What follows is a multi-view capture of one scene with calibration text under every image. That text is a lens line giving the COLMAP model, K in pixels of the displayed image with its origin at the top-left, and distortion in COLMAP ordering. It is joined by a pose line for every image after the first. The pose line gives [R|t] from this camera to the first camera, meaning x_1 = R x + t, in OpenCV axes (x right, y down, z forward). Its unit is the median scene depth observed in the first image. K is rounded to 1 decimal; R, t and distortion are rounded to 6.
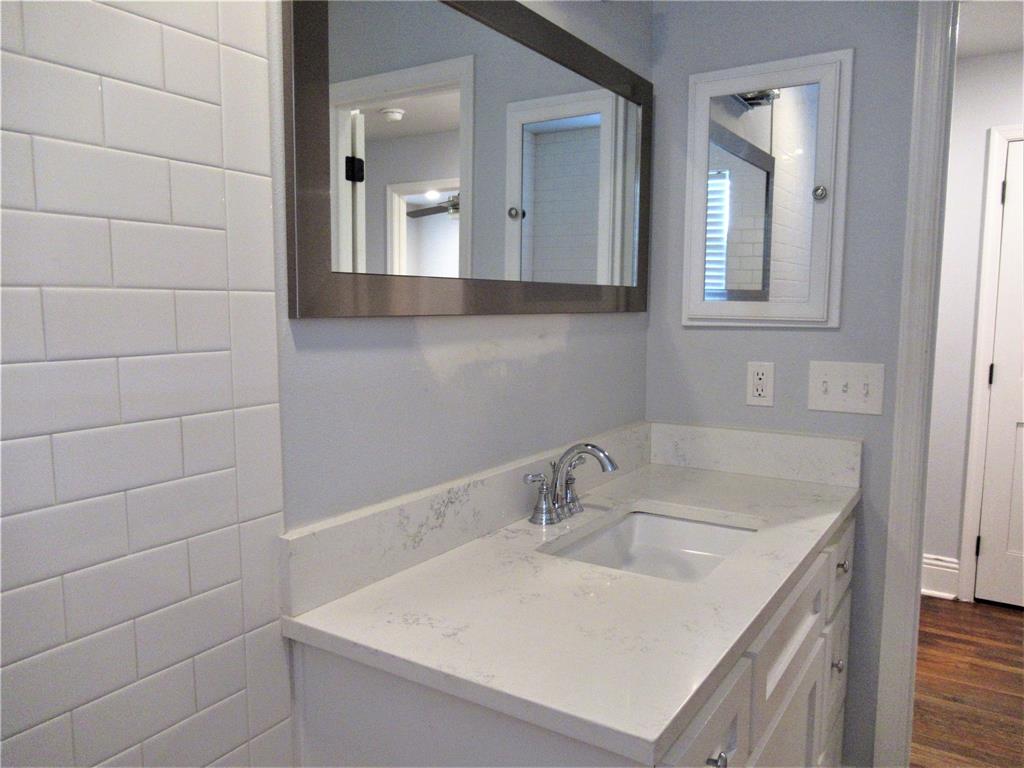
lens RADIAL K [[762.7, 0, 518.5], [0, 762.7, 382.9], [0, 0, 1]] dist [-0.002473, -0.004904]
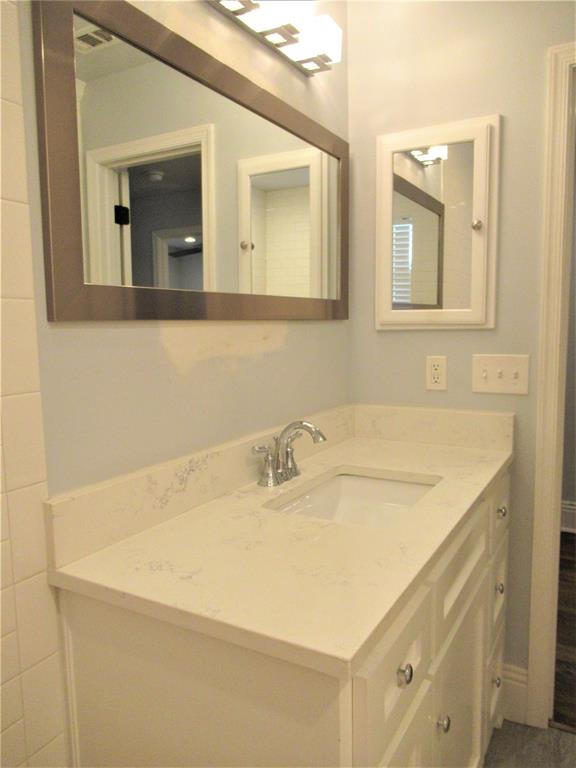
lens RADIAL K [[572.0, 0, 290.2], [0, 572.0, 380.4], [0, 0, 1]] dist [-0.002473, -0.004904]
pose [[0.998533, -0.023235, 0.048913, 0.024975], [0.023426, 0.999720, -0.003345, 0.013553], [-0.048822, 0.004486, 0.998797, 0.047487]]
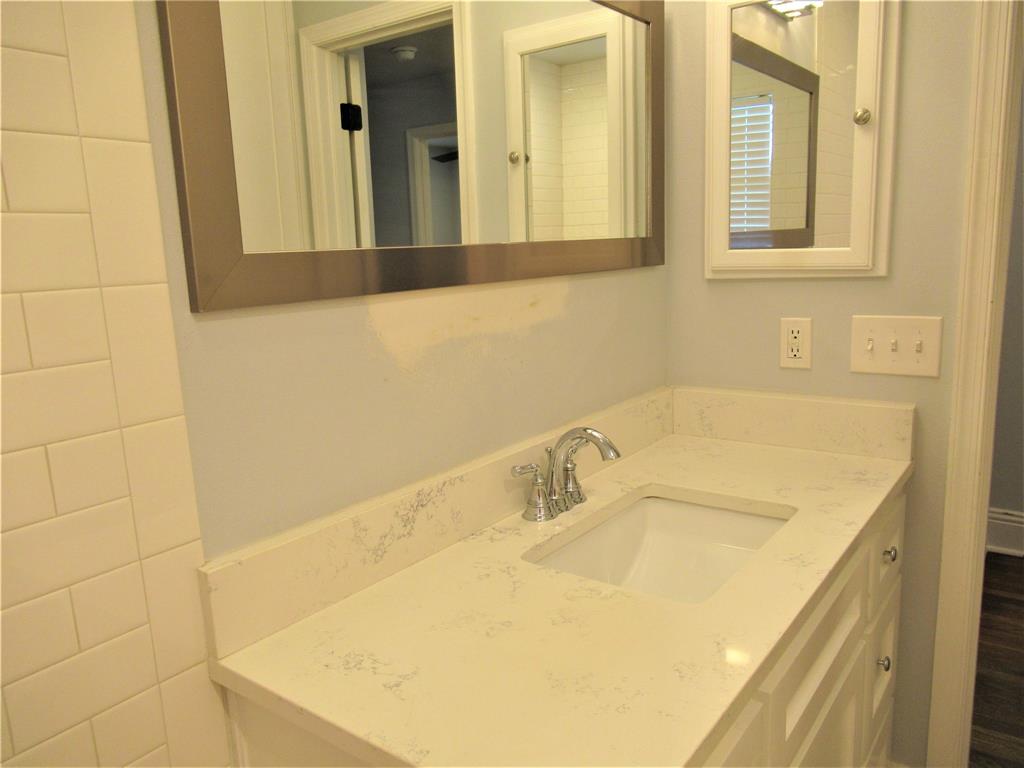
lens RADIAL K [[762.7, 0, 516.0], [0, 762.7, 383.4], [0, 0, 1]] dist [-0.002473, -0.004904]
pose [[0.996674, -0.030814, -0.075443, 0.076061], [0.036631, 0.996359, 0.076987, -0.039492], [0.072796, -0.079495, 0.994174, 0.126354]]
